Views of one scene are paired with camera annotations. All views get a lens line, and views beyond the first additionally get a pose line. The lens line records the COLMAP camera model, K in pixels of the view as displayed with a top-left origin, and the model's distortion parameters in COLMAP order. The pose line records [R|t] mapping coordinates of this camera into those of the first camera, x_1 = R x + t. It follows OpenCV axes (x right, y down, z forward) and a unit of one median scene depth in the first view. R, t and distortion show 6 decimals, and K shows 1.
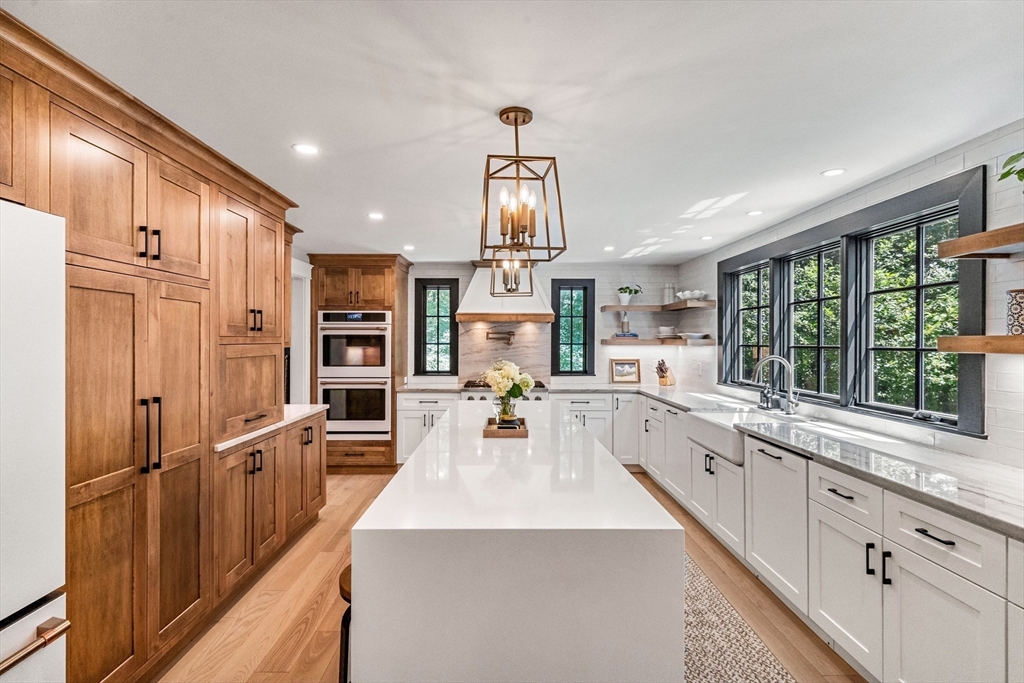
lens RADIAL K [[500.0, 0, 511.7], [0, 500.0, 336.8], [0, 0, 1]] dist [0.001534, -0.000085]
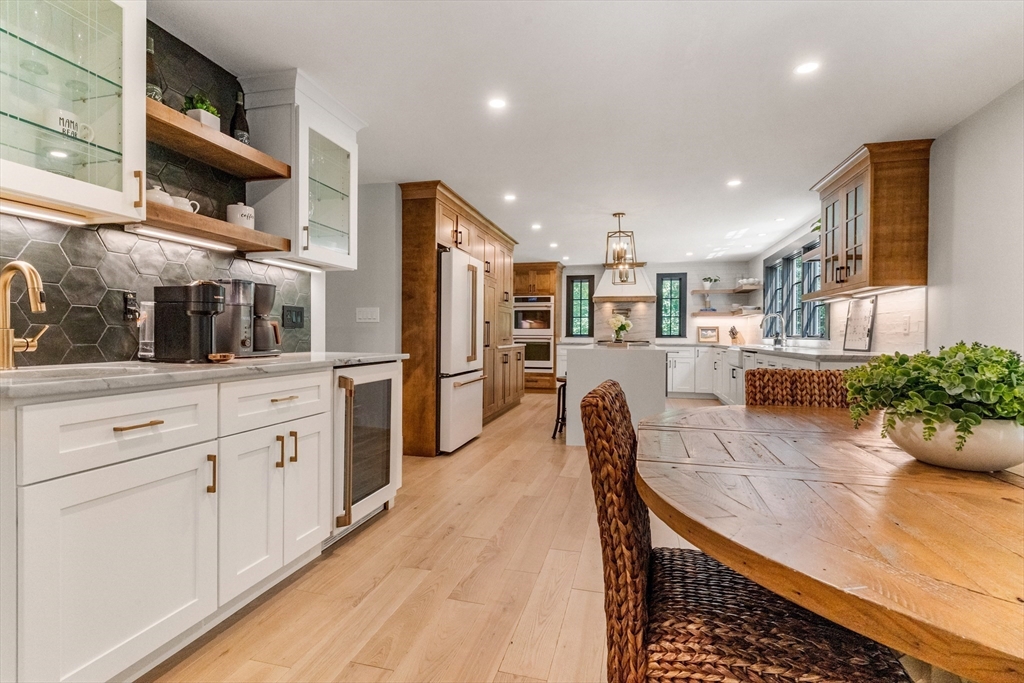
lens RADIAL K [[500.0, 0, 511.7], [0, 500.0, 336.8], [0, 0, 1]] dist [0.001534, -0.000085]
pose [[0.965823, 0.003621, -0.259177, 0.054376], [-0.001079, 0.999950, 0.009947, 0.066526], [0.259200, -0.009328, 0.965779, -0.625113]]
